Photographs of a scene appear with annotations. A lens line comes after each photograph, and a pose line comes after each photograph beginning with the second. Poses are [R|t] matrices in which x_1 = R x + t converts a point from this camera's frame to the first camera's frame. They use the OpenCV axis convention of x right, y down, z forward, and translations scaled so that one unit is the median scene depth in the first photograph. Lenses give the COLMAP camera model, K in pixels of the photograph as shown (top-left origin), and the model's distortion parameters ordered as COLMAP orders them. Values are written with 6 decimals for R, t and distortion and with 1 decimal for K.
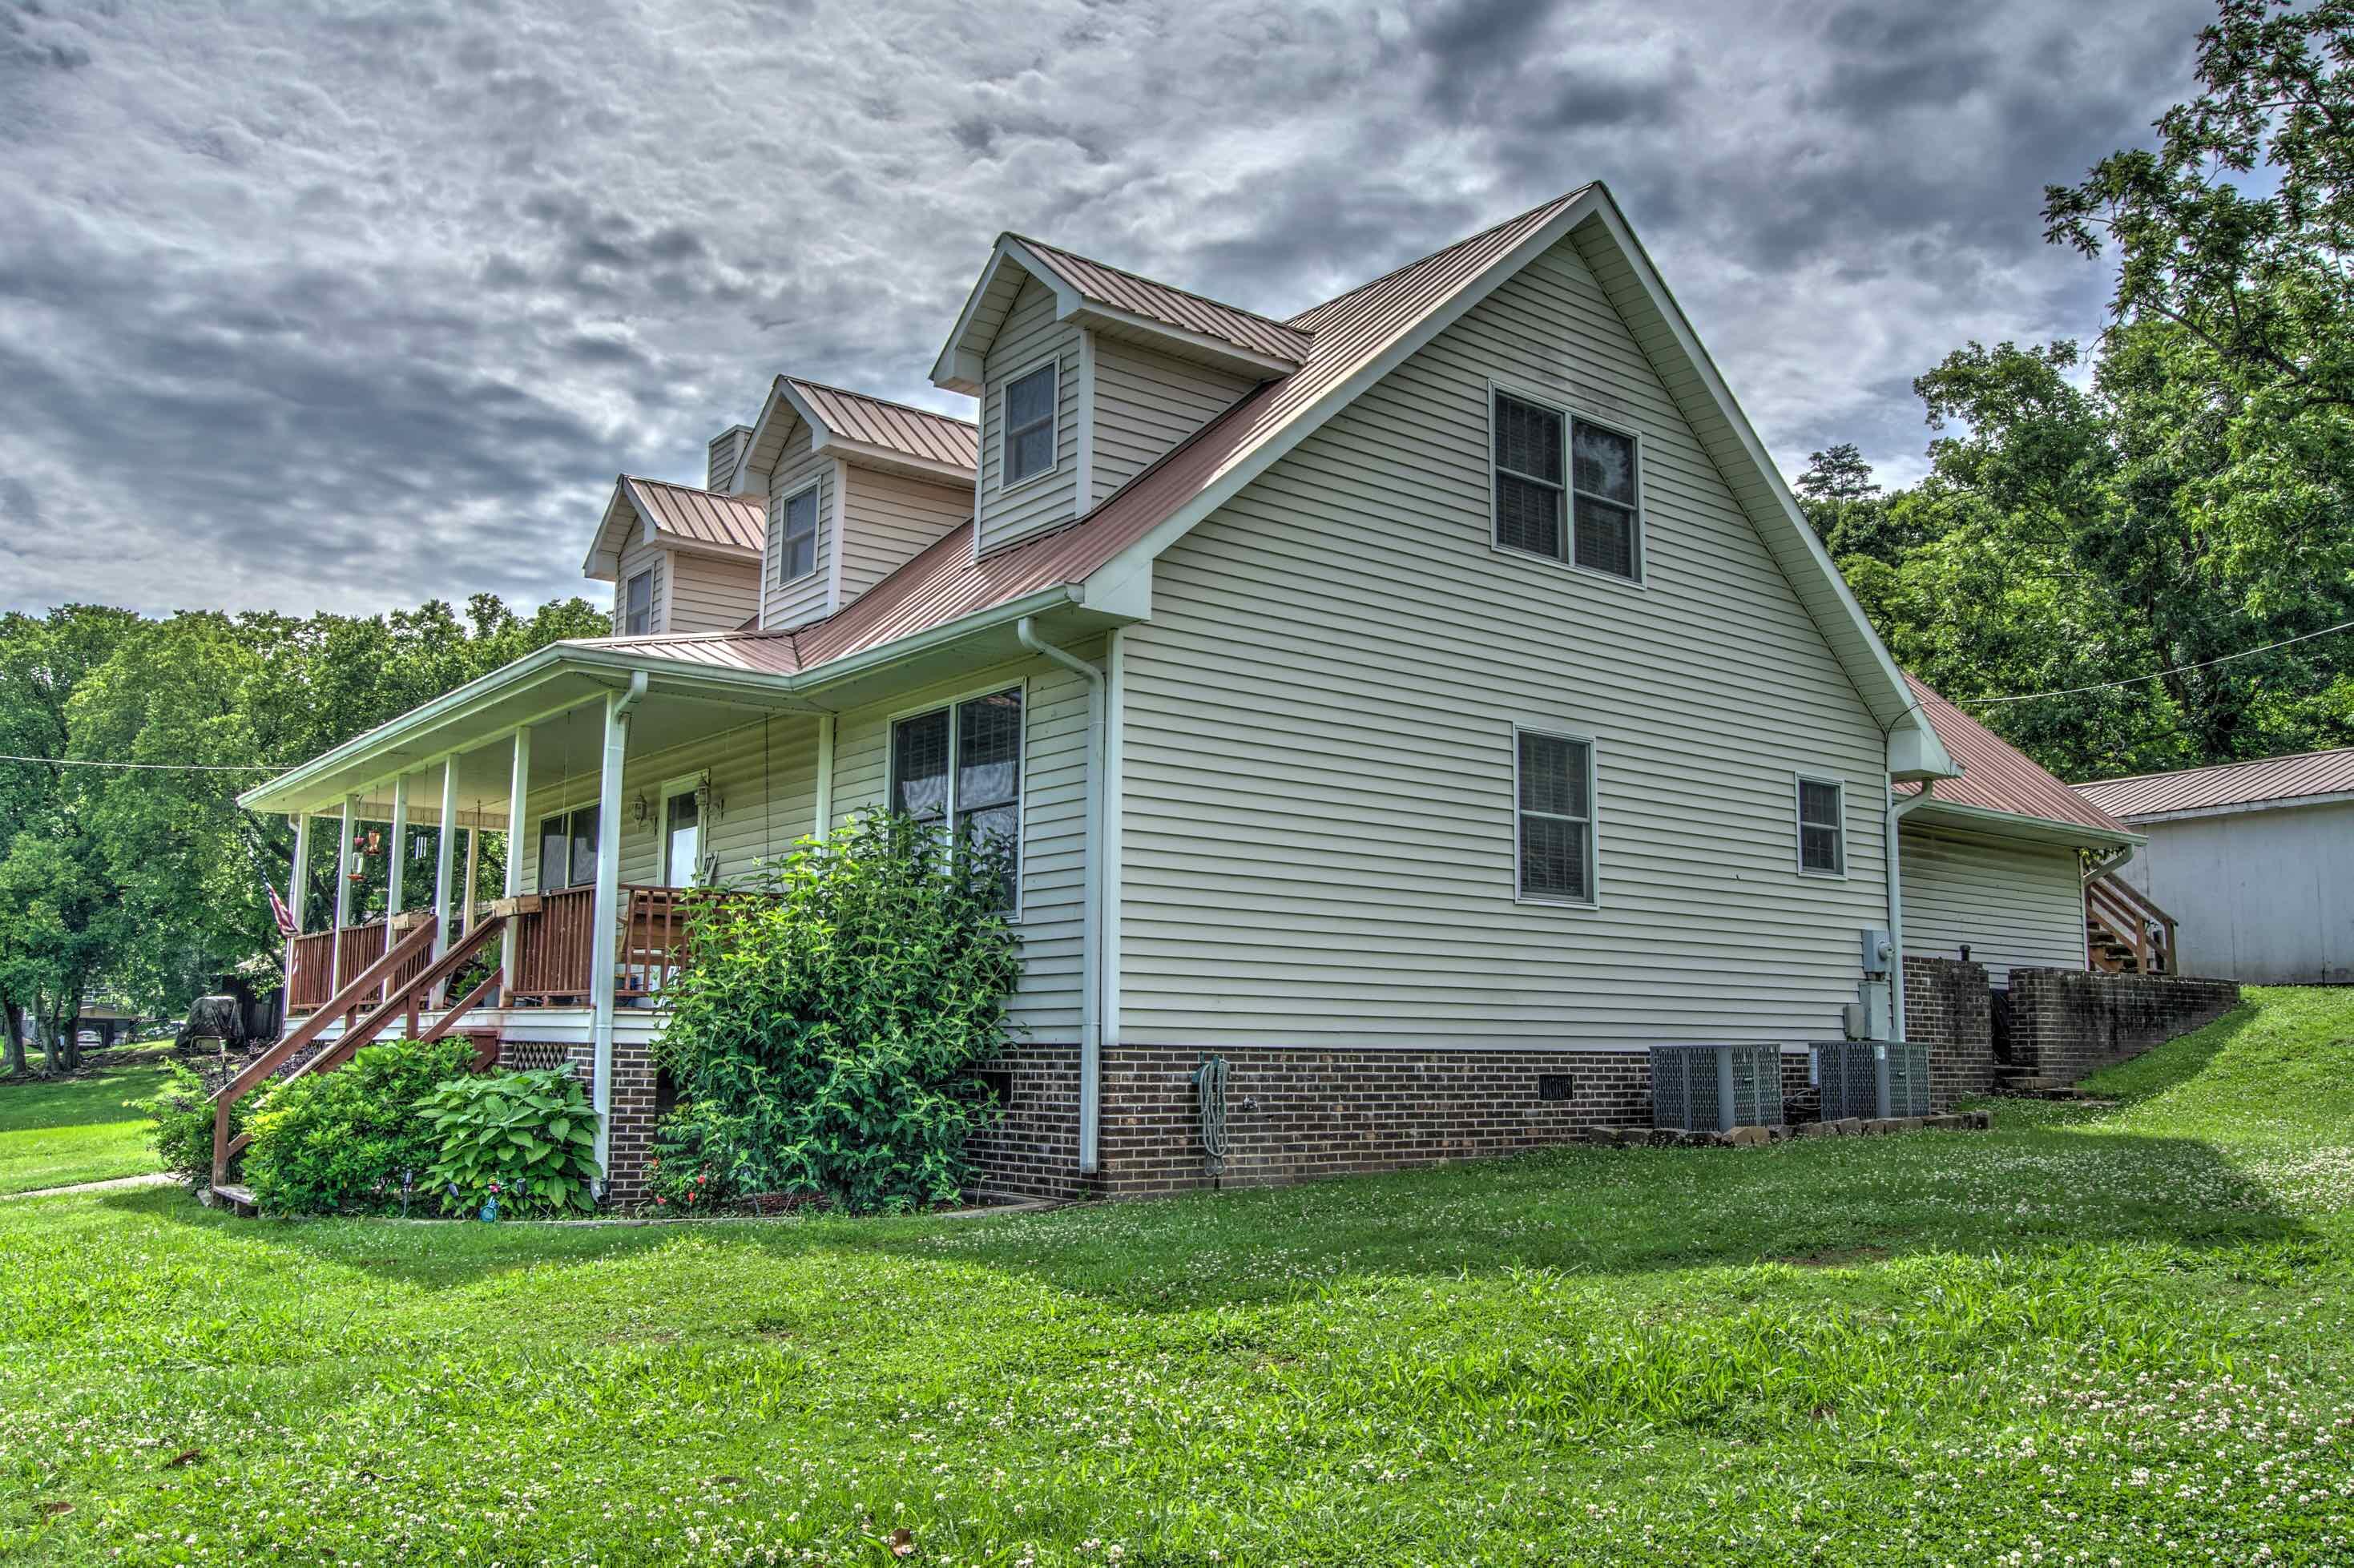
lens RADIAL K [[1814.3, 0, 1177.0], [0, 1814.3, 784.0], [0, 0, 1]] dist [-0.063631, 0.009065]
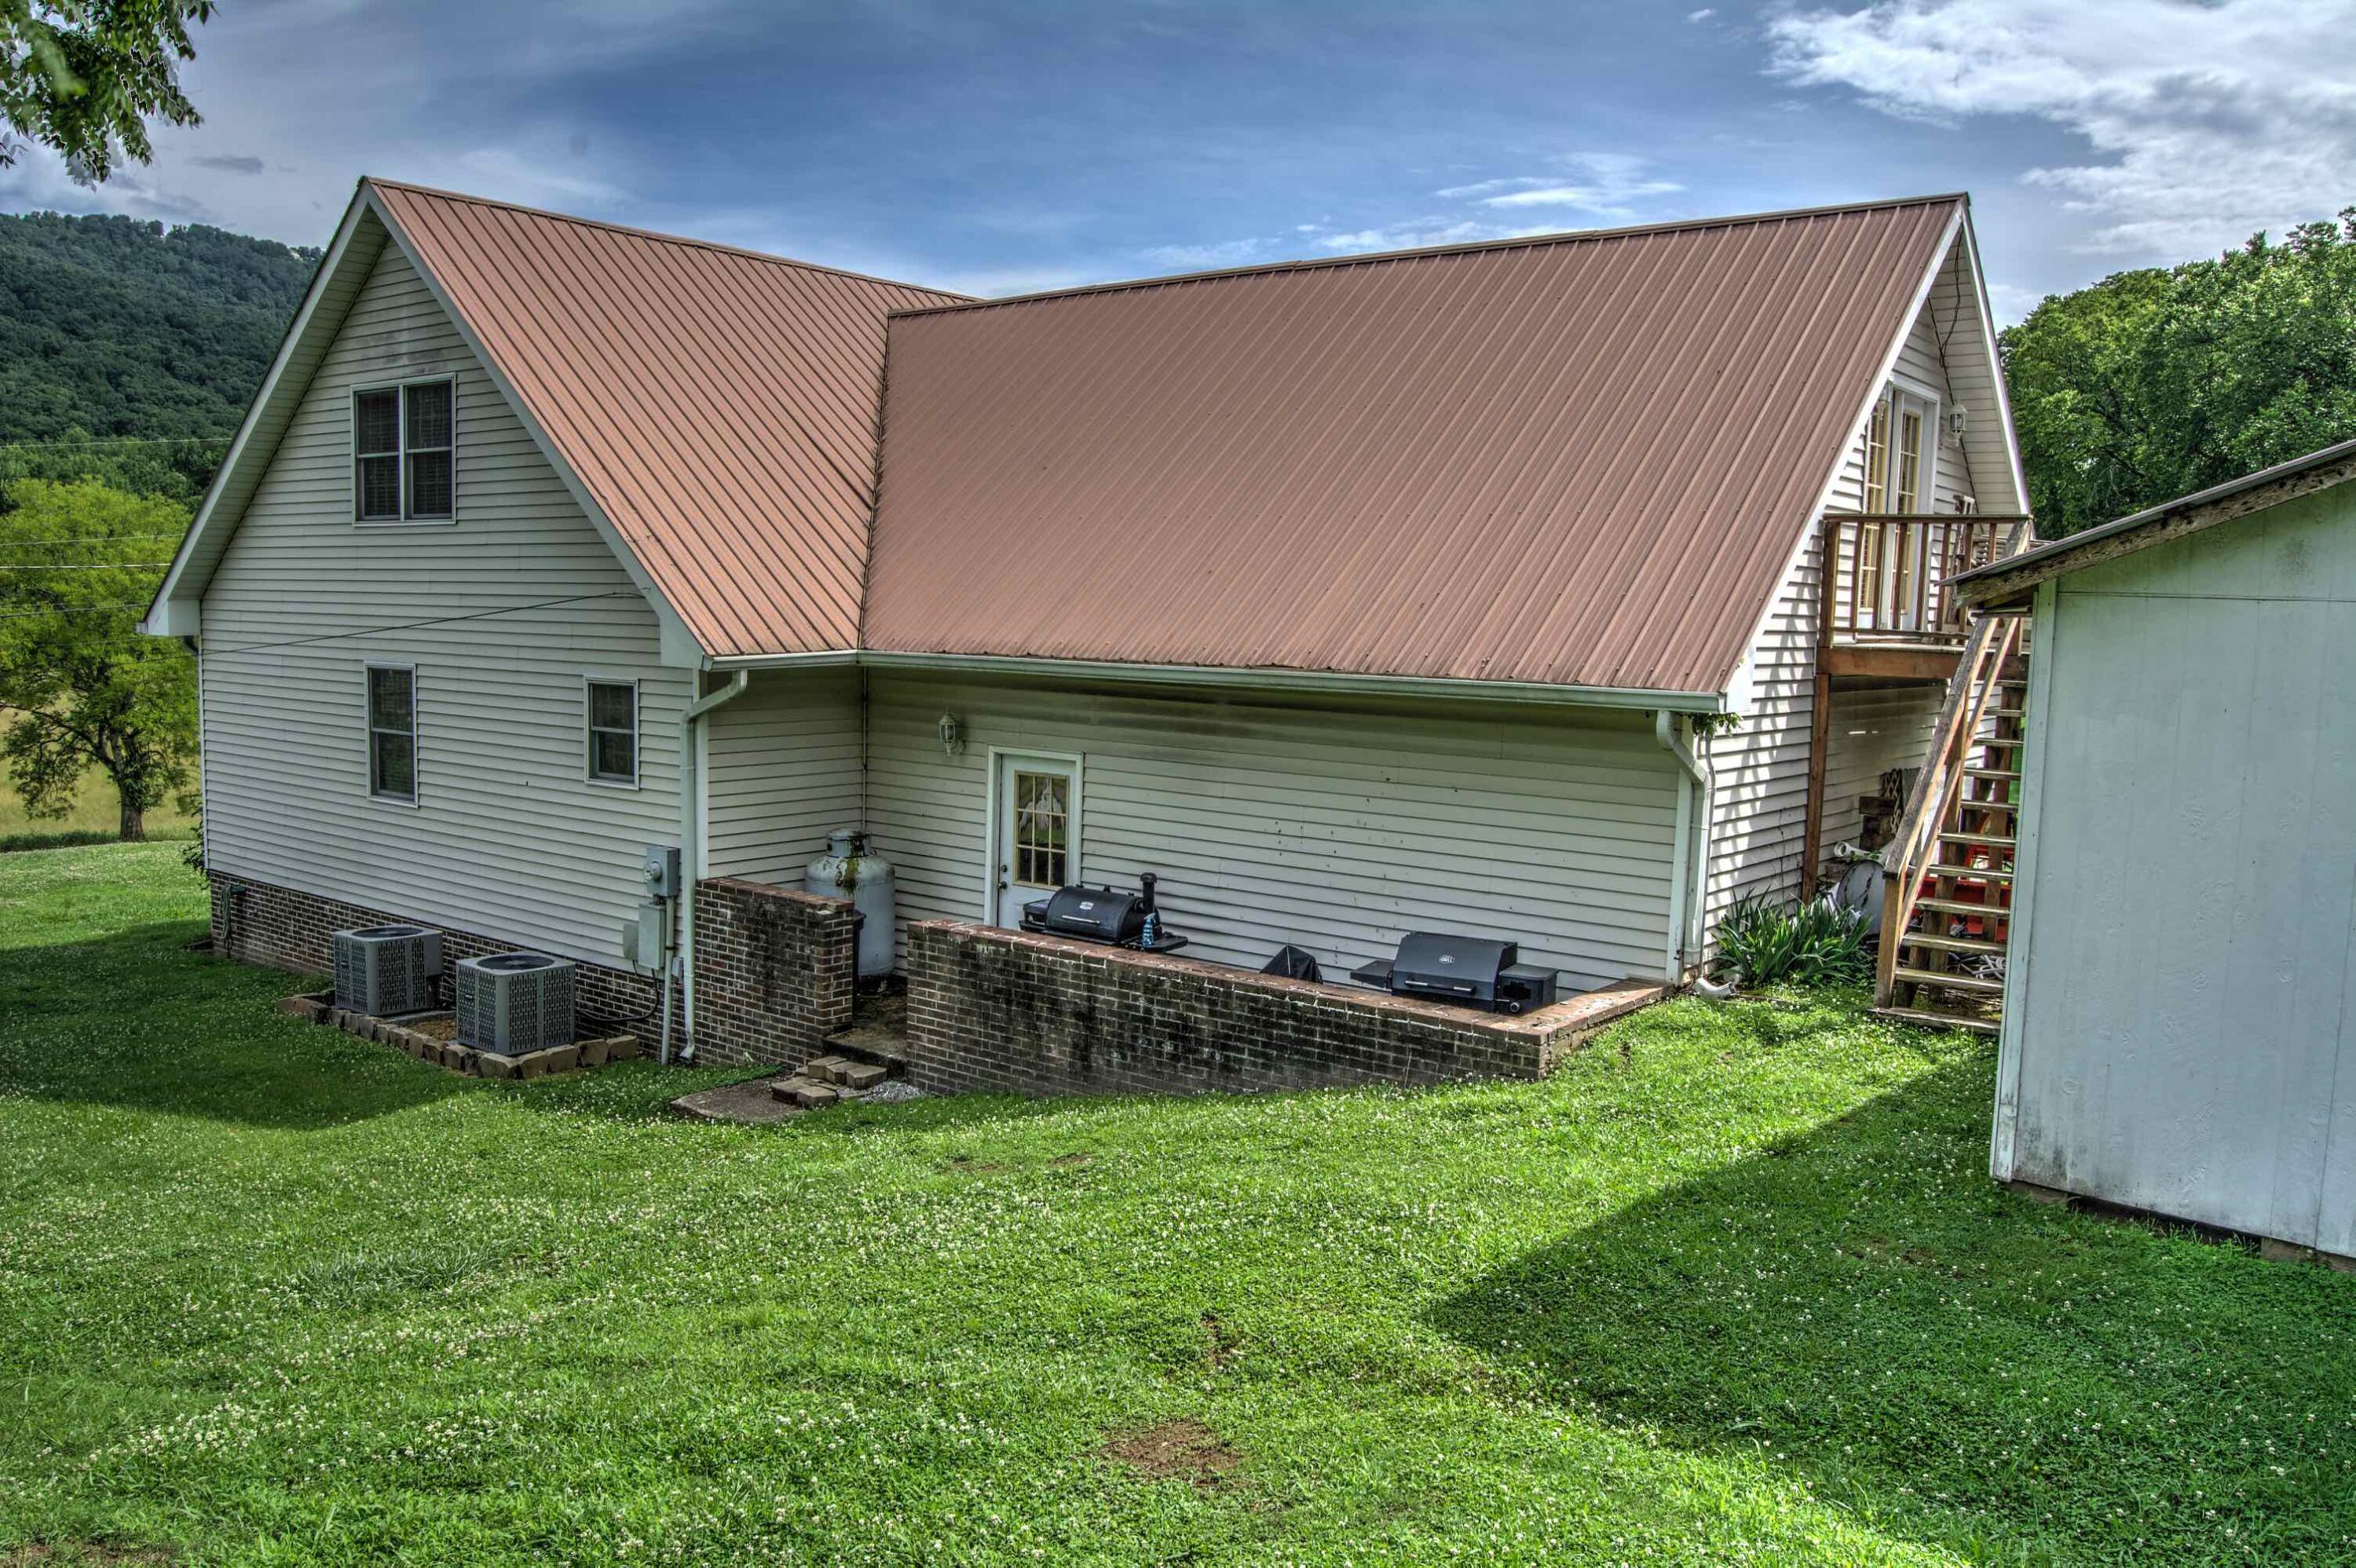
lens RADIAL K [[1815.7, 0, 1178.0], [0, 1815.7, 784.0], [0, 0, 1]] dist [-0.063631, 0.009065]
pose [[0.245362, 0.090539, -0.965194, 1.582073], [0.121315, 0.984935, 0.123231, -0.034560], [0.961811, -0.147329, 0.230682, 1.258979]]
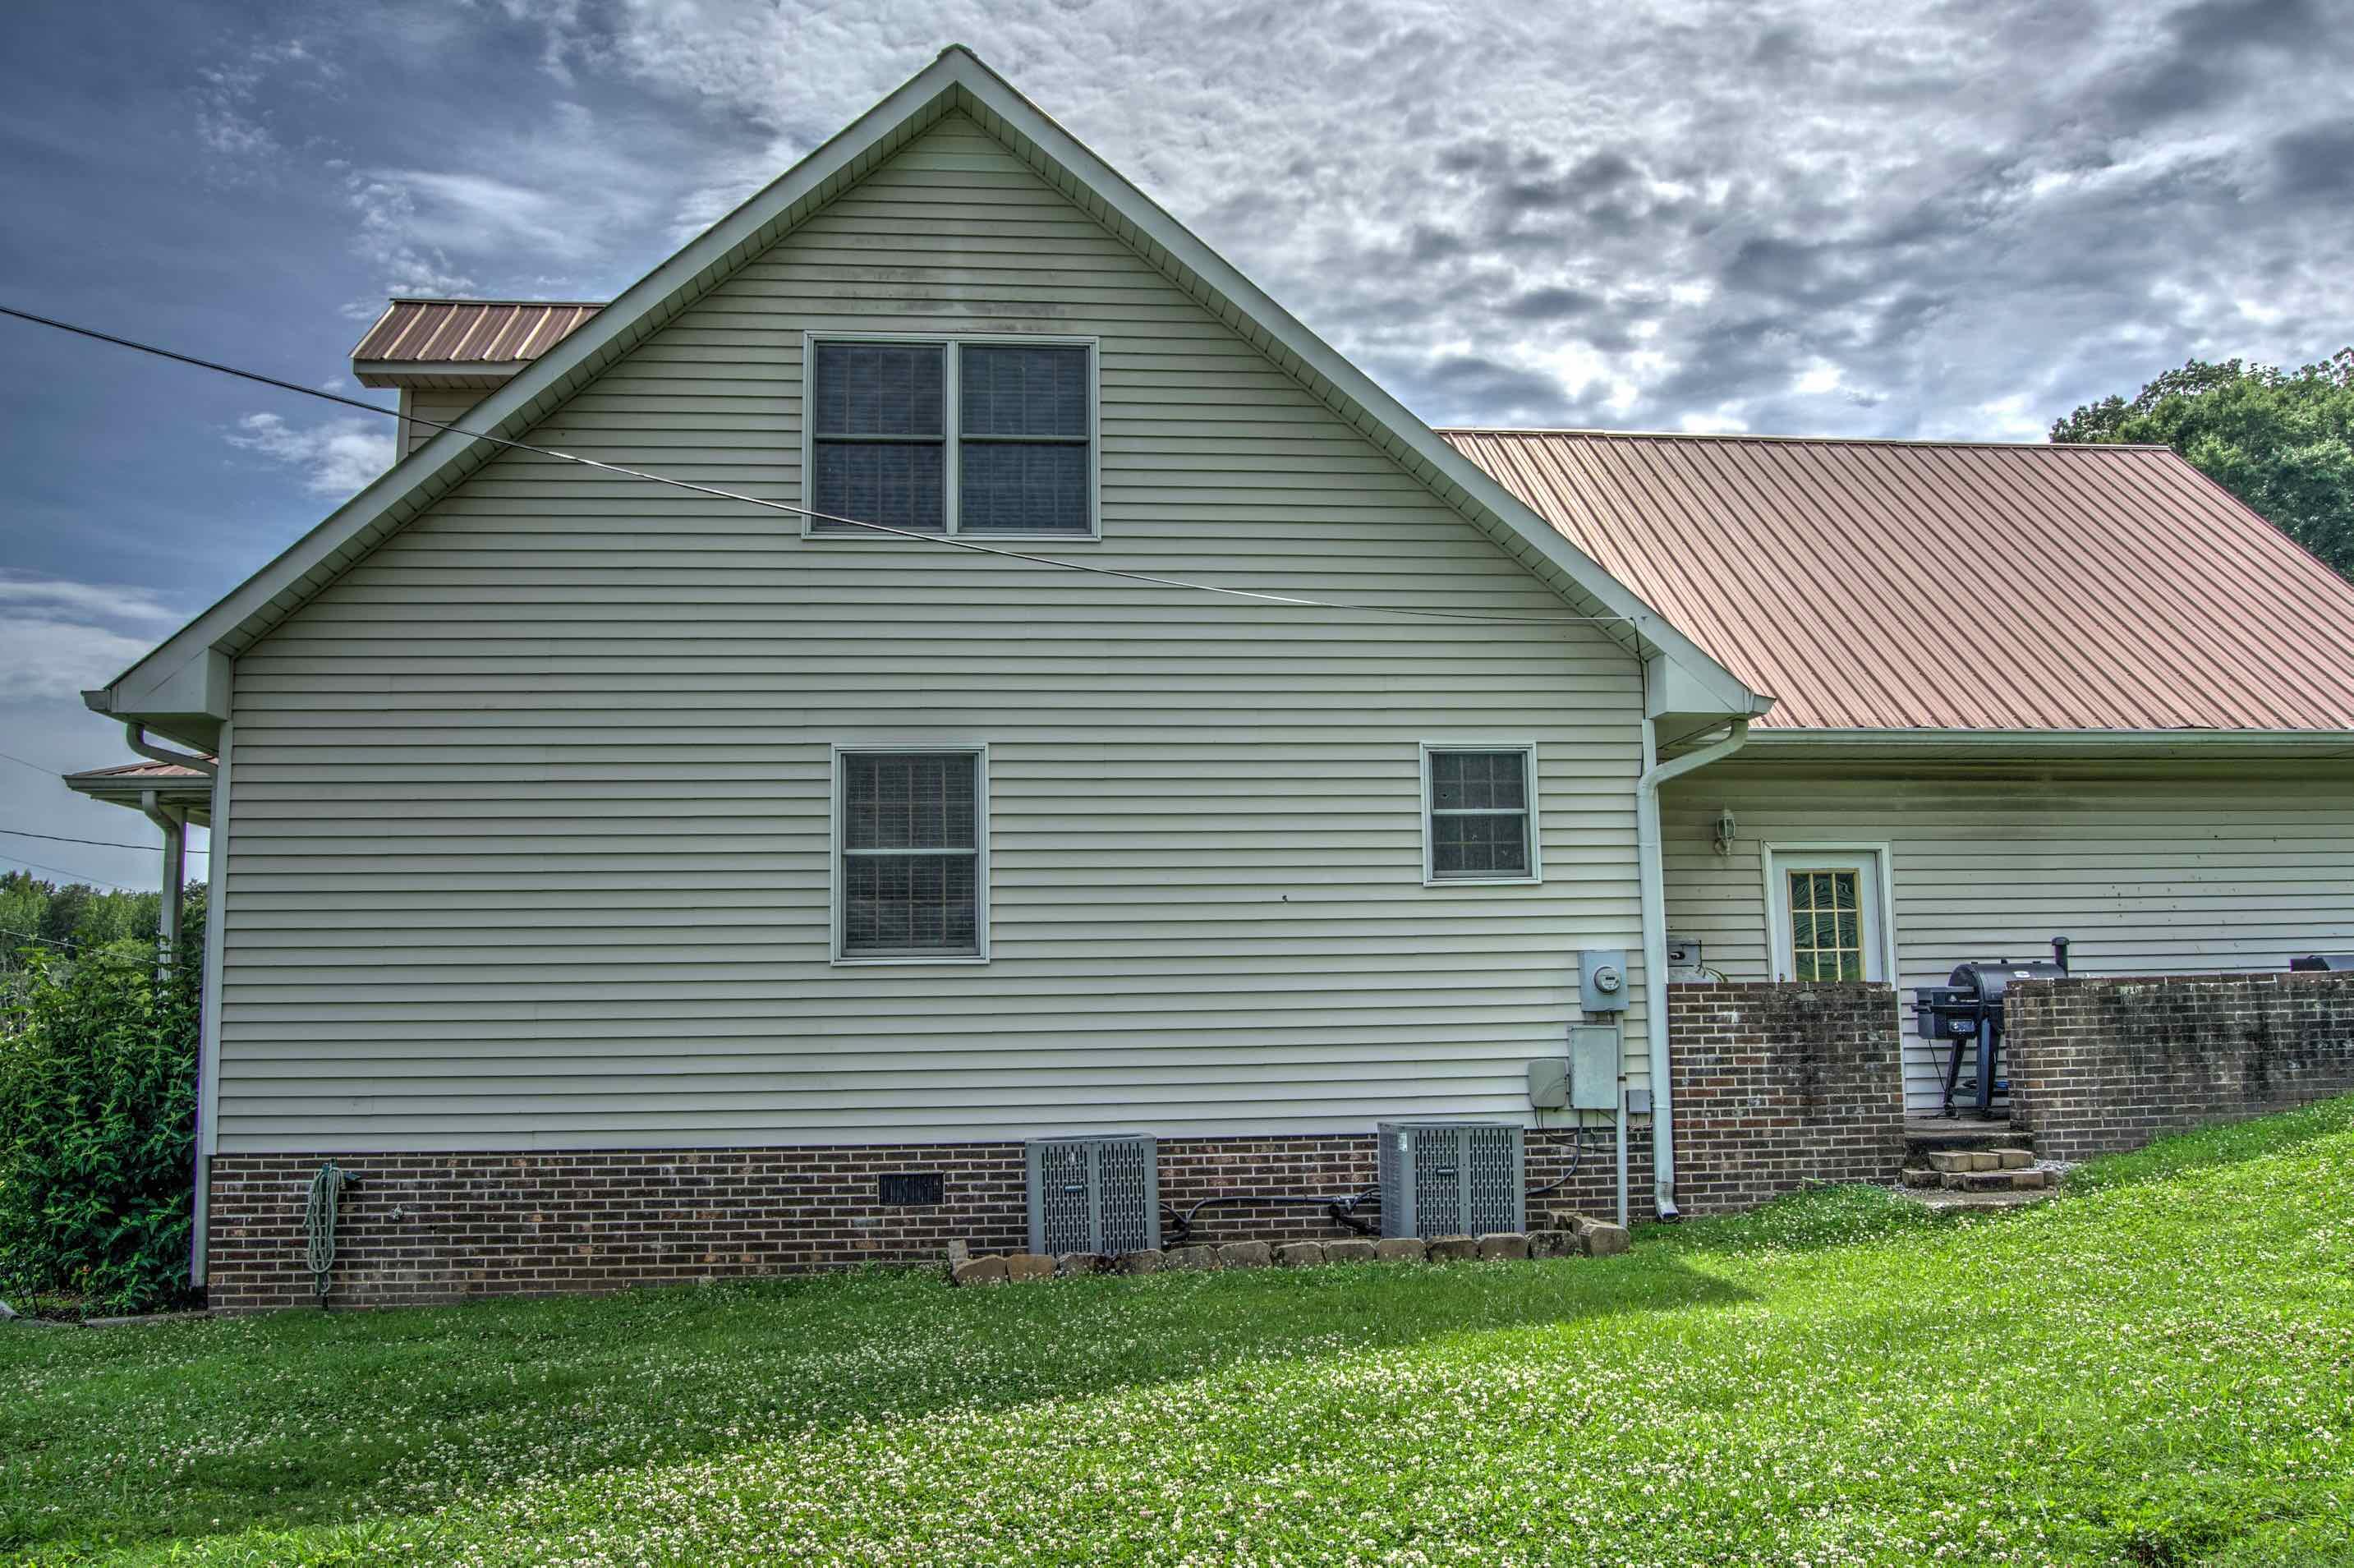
lens RADIAL K [[2007.1, 0, 1177.0], [0, 2007.1, 784.0], [0, 0, 1]] dist [-0.088189, 0.031651]
pose [[0.855978, -0.096005, -0.508021, 0.781891], [0.103770, 0.994515, -0.013098, 0.012228], [0.506492, -0.041506, 0.861245, 0.301254]]
